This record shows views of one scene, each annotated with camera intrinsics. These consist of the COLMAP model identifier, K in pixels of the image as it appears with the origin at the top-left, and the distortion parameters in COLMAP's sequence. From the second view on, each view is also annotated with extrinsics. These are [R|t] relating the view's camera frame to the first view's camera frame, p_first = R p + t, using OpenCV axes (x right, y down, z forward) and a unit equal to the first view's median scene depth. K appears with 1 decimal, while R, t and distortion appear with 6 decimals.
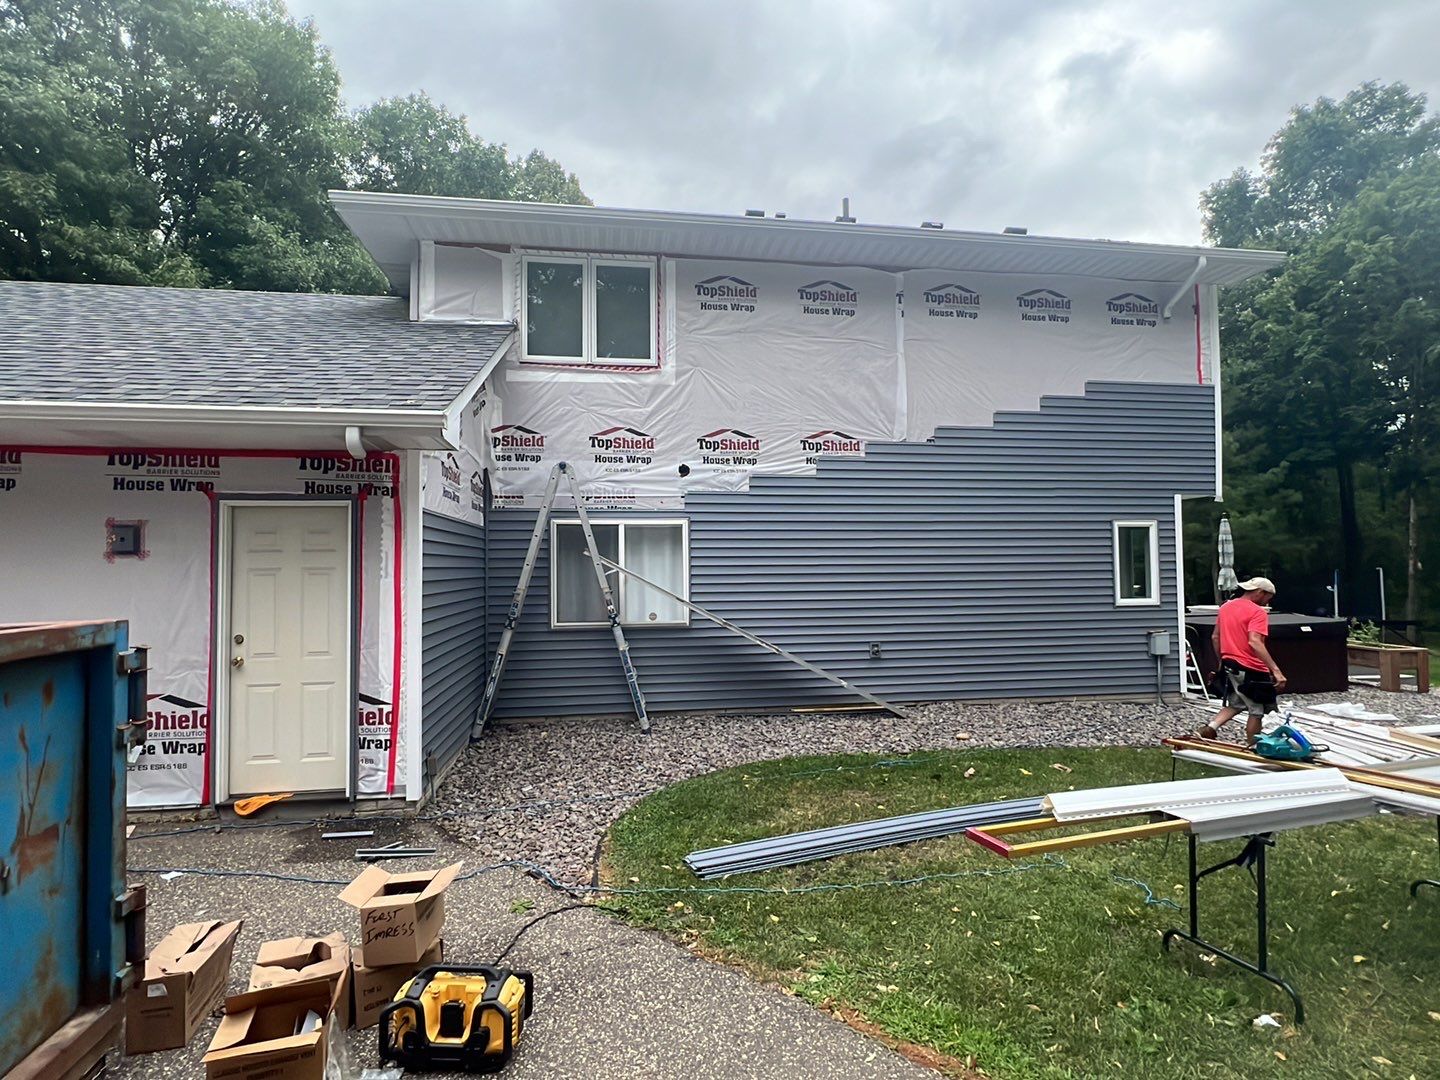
lens RADIAL K [[733.3, 0, 720.0], [0, 733.3, 540.0], [0, 0, 1]] dist [0.000281, 0.000607]
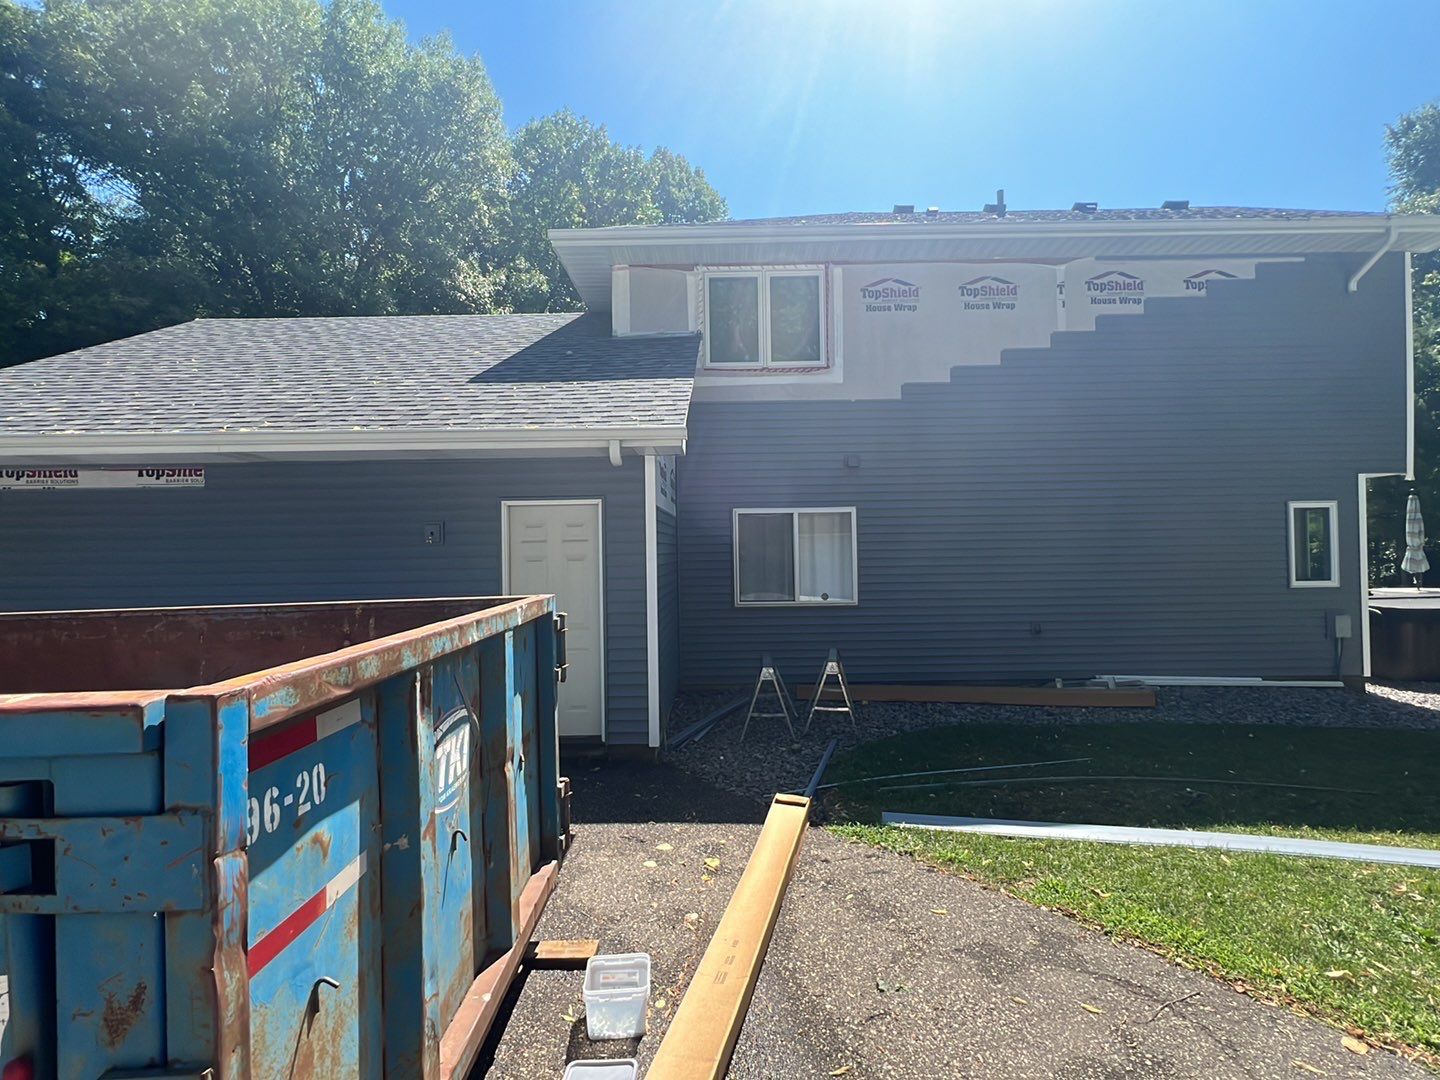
lens RADIAL K [[733.3, 0, 720.0], [0, 733.3, 540.0], [0, 0, 1]] dist [0.000281, 0.000607]
pose [[0.988167, -0.007013, -0.153220, -0.072928], [0.010826, 0.999652, 0.024069, -0.007977], [0.152998, -0.025443, 0.987899, -0.099570]]
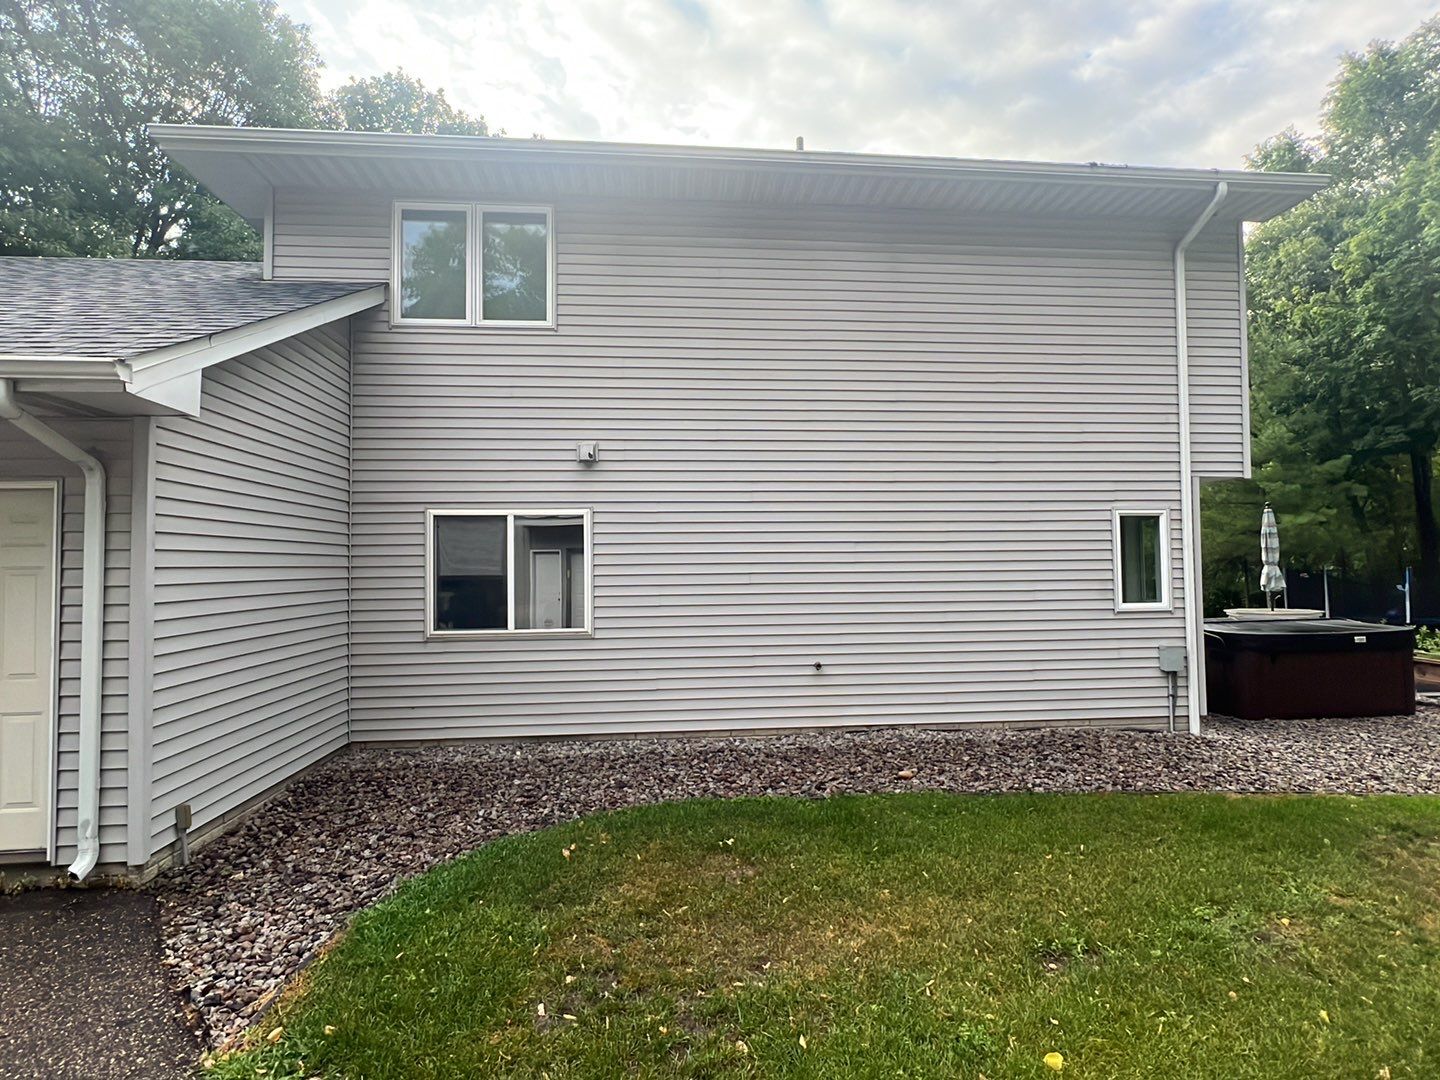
lens RADIAL K [[724.3, 0, 724.1], [0, 724.3, 541.6], [0, 0, 1]] dist [0.000277, 0.000530]
pose [[0.998105, -0.003403, -0.061437, 0.154468], [0.003674, 0.999984, 0.004306, 0.005848], [0.061421, -0.004524, 0.998102, 0.163463]]
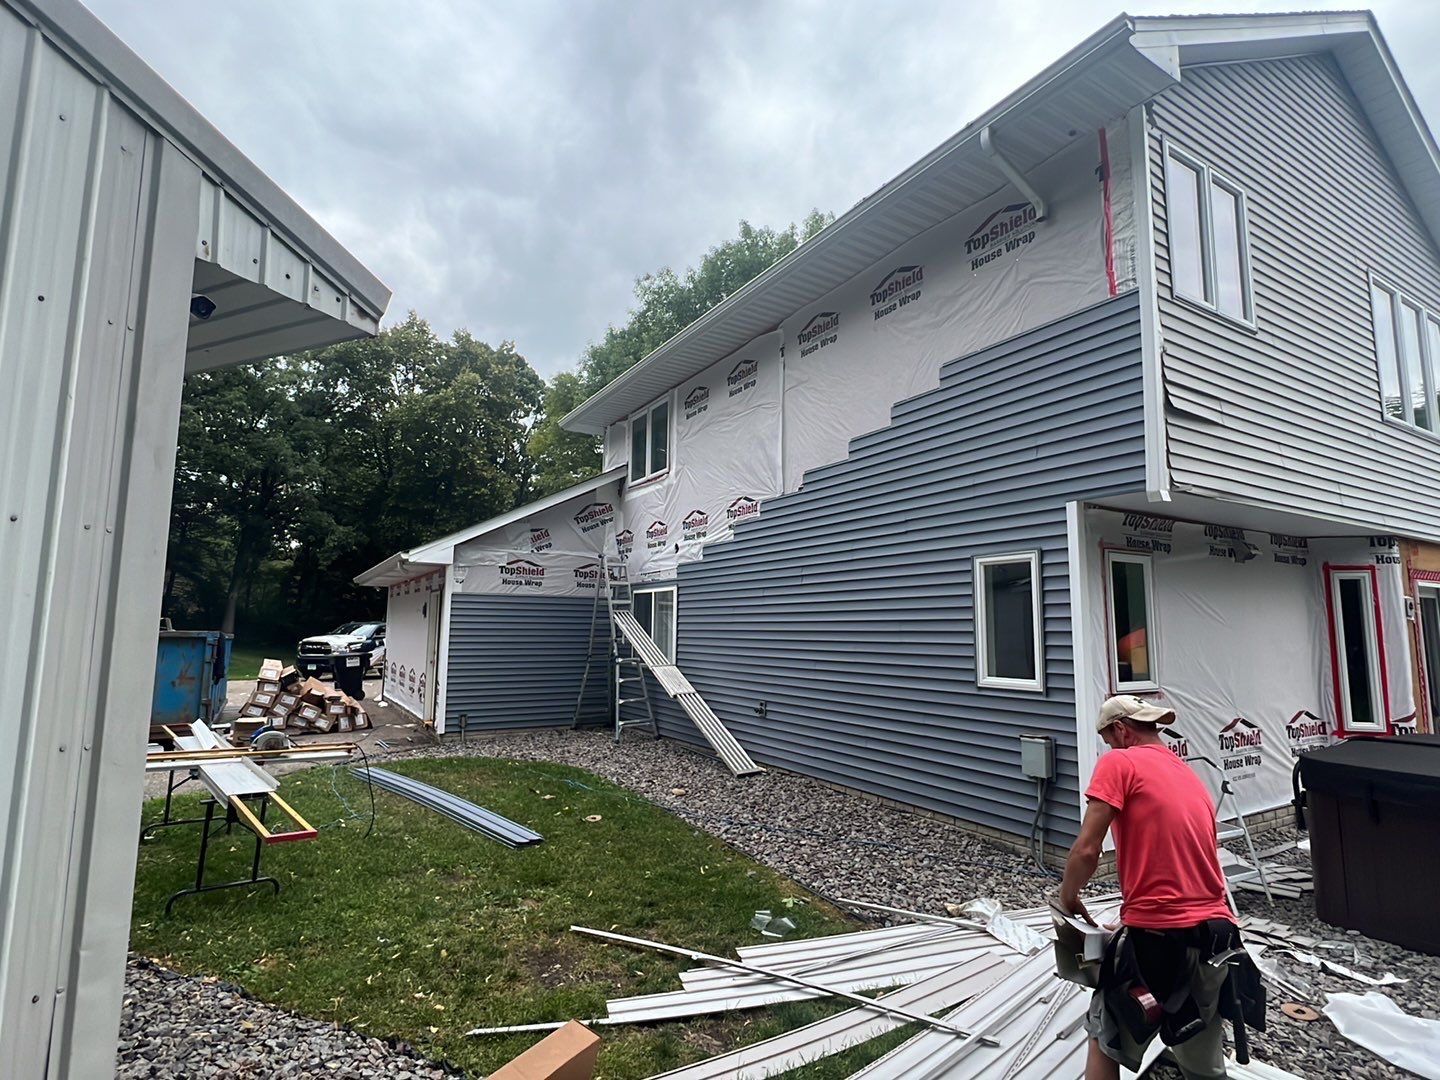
lens RADIAL K [[733.3, 0, 720.0], [0, 733.3, 540.0], [0, 0, 1]] dist [0.000281, 0.000607]
pose [[0.382741, -0.101733, -0.918237, 1.101891], [0.022984, 0.994659, -0.100619, 0.020913], [0.923570, 0.017407, 0.383035, 0.551057]]
